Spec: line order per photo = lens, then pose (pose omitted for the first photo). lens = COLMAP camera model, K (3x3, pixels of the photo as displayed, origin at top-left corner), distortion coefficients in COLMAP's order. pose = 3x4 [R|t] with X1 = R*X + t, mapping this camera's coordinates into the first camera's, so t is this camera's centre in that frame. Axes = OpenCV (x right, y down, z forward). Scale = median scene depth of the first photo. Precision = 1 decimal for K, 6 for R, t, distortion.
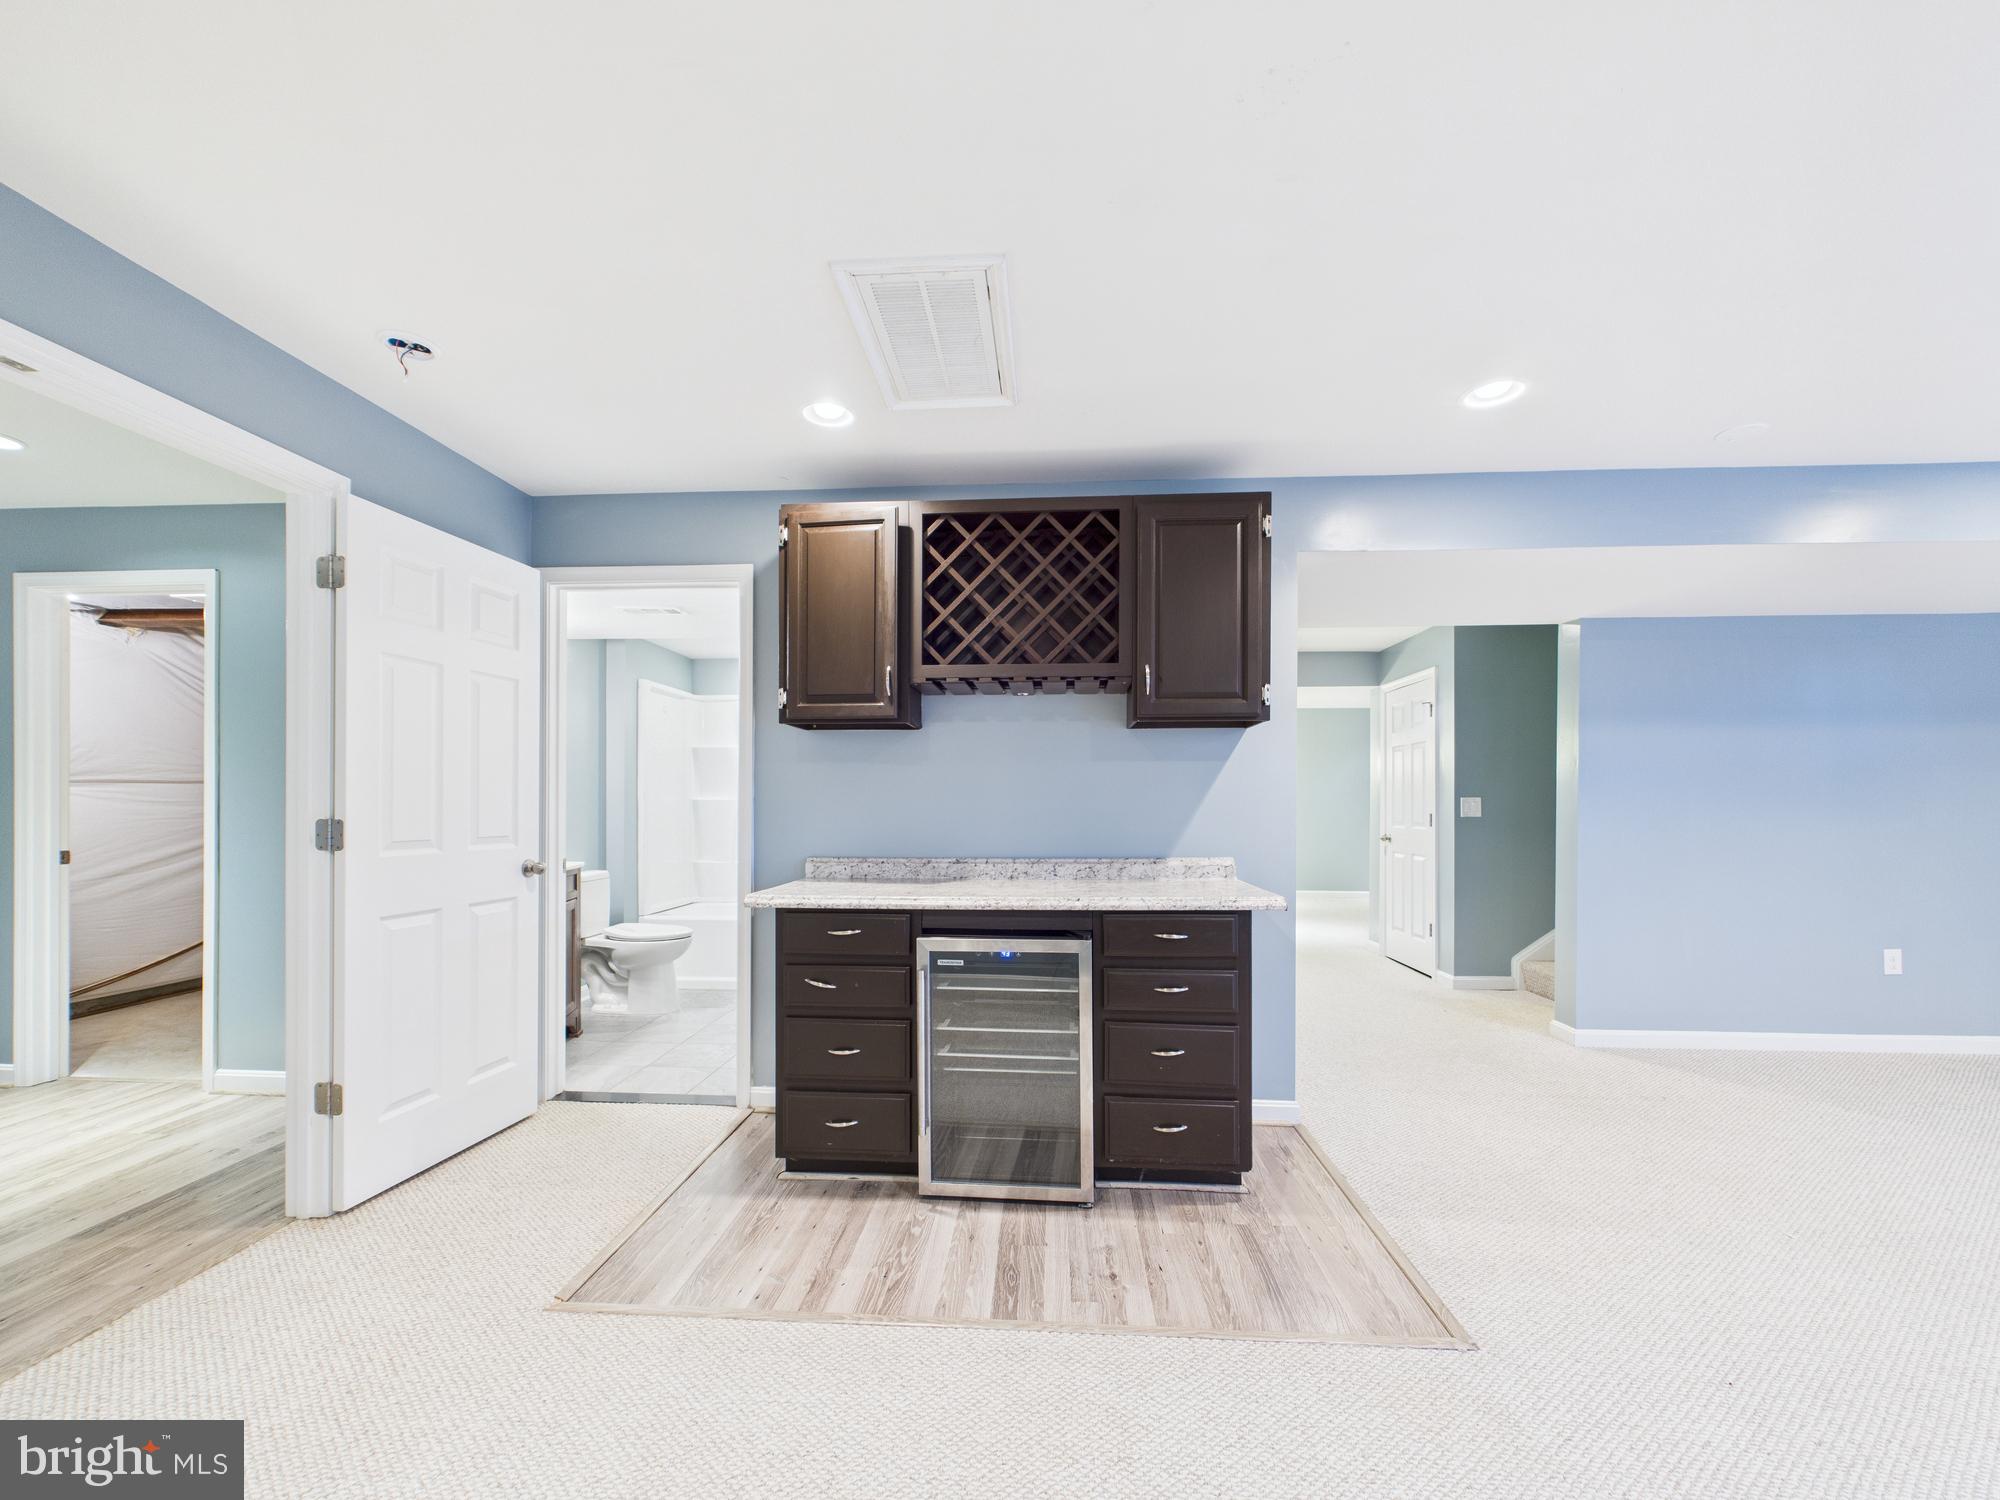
lens RADIAL K [[799.0, 0, 995.5], [0, 799.0, 794.4], [0, 0, 1]] dist [0.004597, -0.000185]
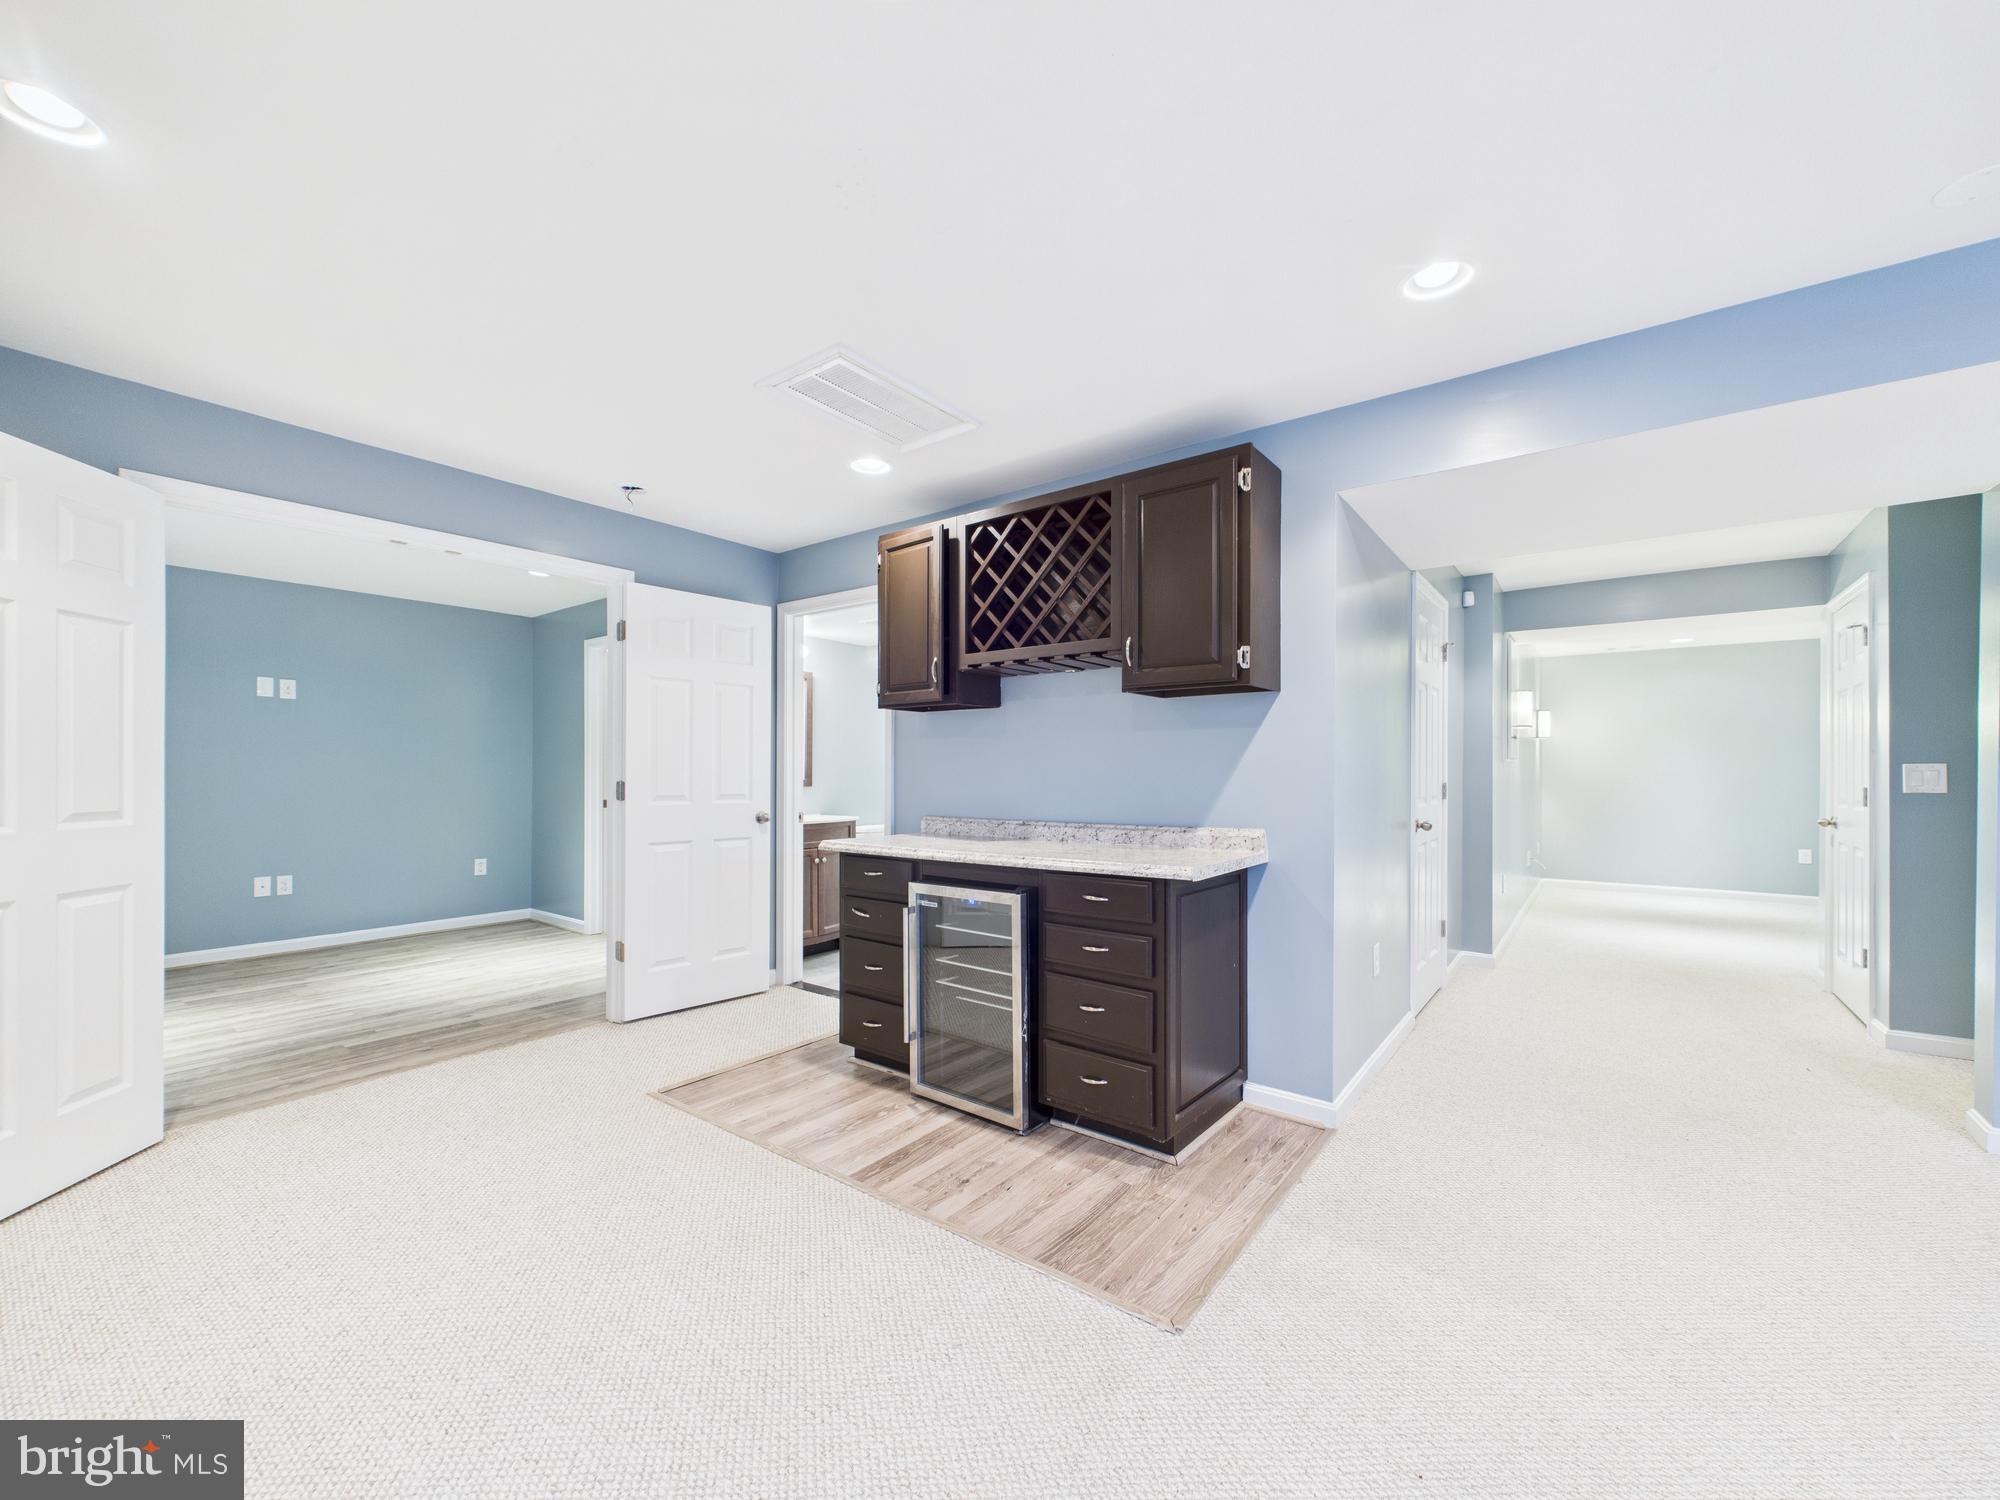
lens RADIAL K [[799.0, 0, 999.5], [0, 799.0, 765.4], [0, 0, 1]] dist [0.004597, -0.000185]
pose [[0.836425, -0.004932, -0.548059, 0.600426], [0.005812, 0.999983, -0.000129, 0.002160], [0.548050, -0.003077, 0.836440, 0.046906]]
